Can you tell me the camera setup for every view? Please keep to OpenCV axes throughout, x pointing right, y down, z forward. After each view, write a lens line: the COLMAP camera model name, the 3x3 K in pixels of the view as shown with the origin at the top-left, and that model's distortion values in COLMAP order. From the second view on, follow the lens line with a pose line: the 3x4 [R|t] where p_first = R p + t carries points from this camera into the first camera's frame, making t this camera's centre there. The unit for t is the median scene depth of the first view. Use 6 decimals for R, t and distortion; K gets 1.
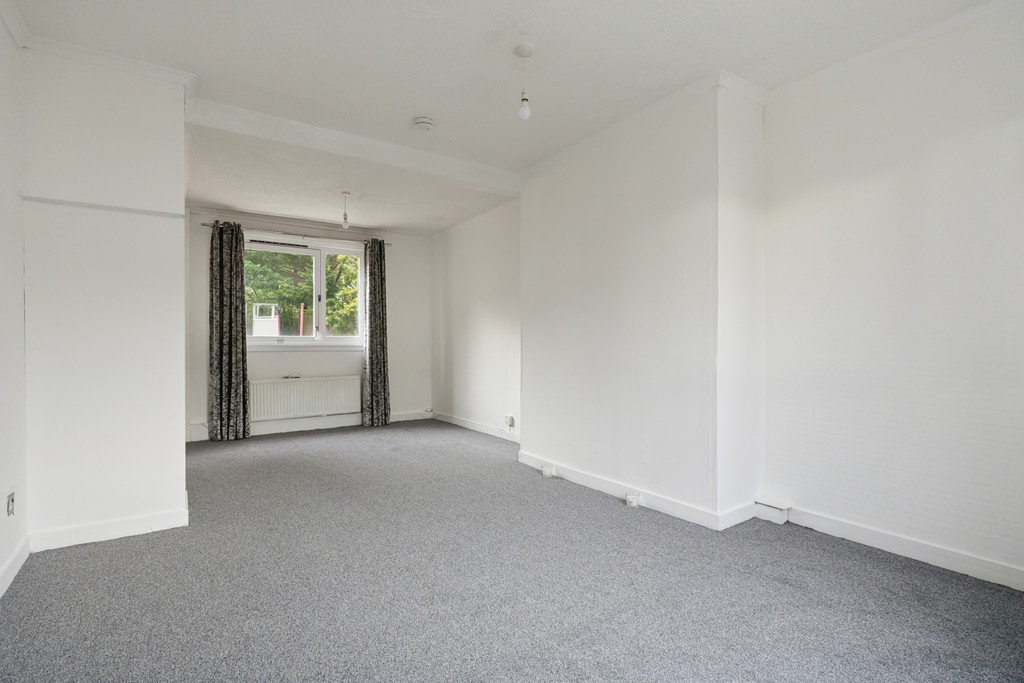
lens RADIAL K [[488.0, 0, 506.9], [0, 488.0, 344.5], [0, 0, 1]] dist [0.002004, -0.000049]
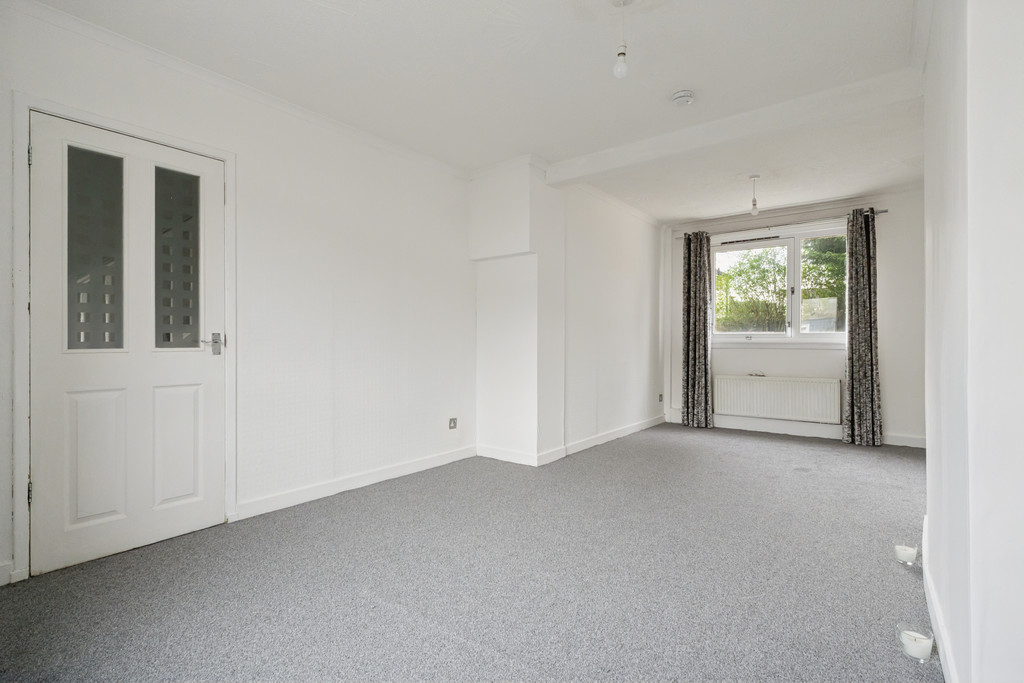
lens RADIAL K [[488.0, 0, 511.4], [0, 488.0, 338.2], [0, 0, 1]] dist [0.002004, -0.000049]
pose [[0.314434, -0.003499, -0.949273, 0.358241], [-0.003171, 0.999984, -0.004737, -0.000471], [0.949274, 0.004500, 0.314417, 0.249456]]
